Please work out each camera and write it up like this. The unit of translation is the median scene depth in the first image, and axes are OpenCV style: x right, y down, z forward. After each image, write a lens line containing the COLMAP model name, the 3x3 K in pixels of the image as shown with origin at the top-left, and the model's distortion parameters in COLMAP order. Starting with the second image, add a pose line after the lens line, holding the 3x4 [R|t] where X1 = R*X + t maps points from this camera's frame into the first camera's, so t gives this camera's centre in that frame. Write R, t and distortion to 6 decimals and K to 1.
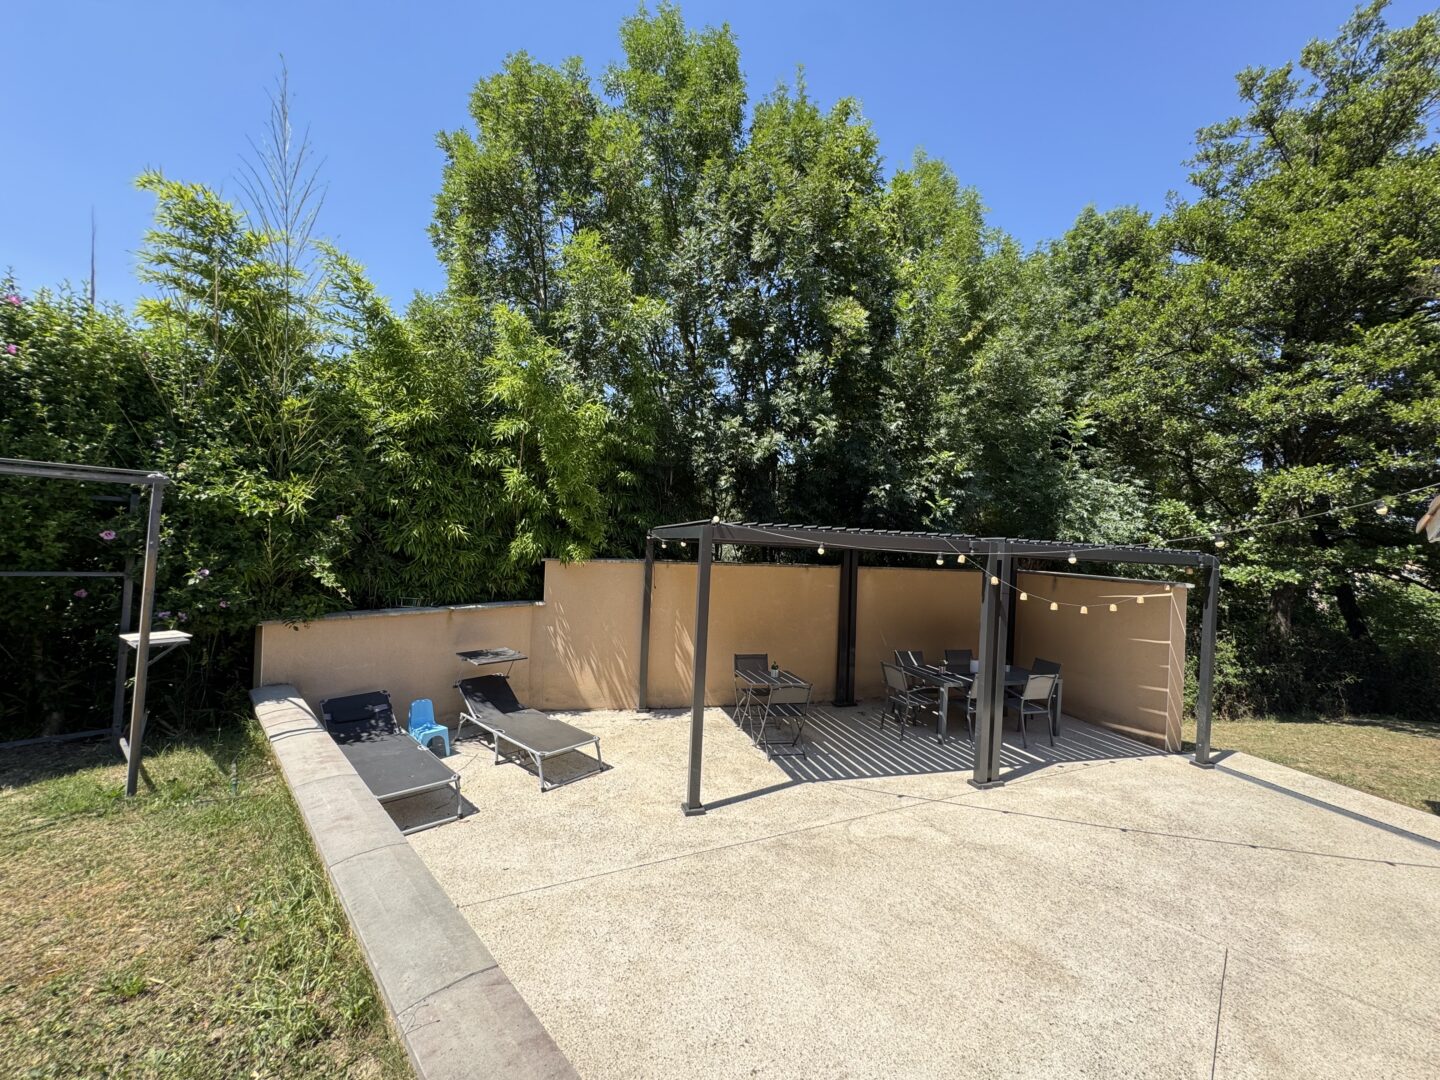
lens RADIAL K [[574.2, 0, 715.8], [0, 574.2, 537.0], [0, 0, 1]] dist [-0.003295, 0.000438]
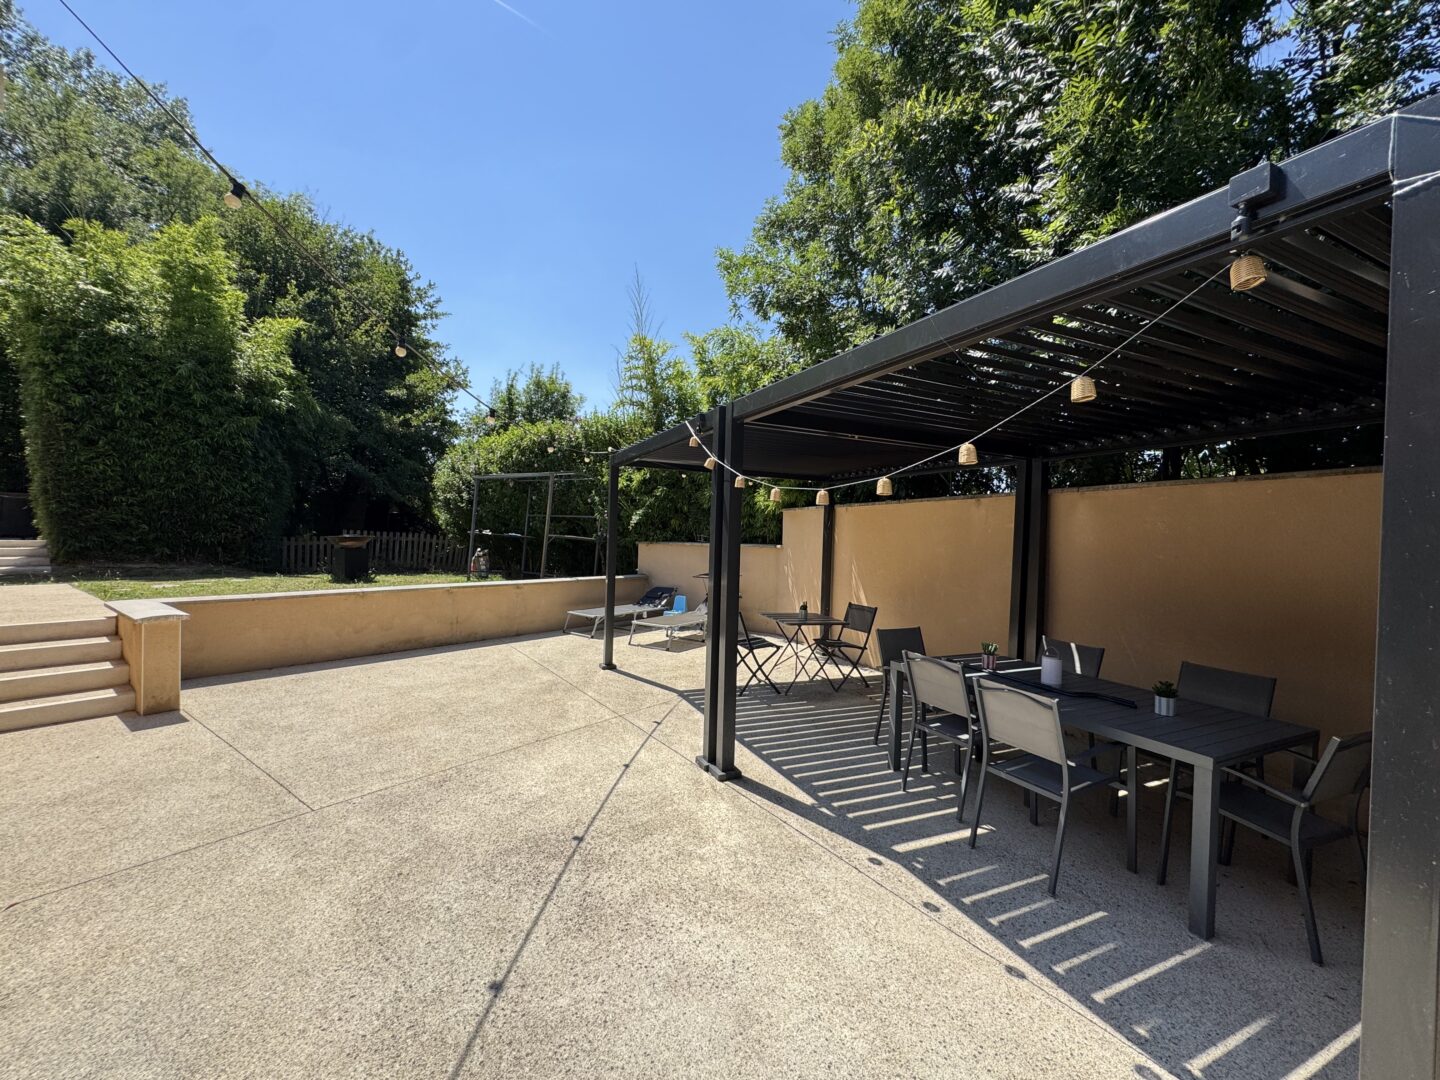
lens RADIAL K [[574.2, 0, 715.3], [0, 574.2, 538.8], [0, 0, 1]] dist [-0.003295, 0.000438]
pose [[0.139446, -0.034470, -0.989630, 0.999996], [-0.012997, 0.999244, -0.036637, 0.165946], [0.990144, 0.017971, 0.138892, 0.790072]]
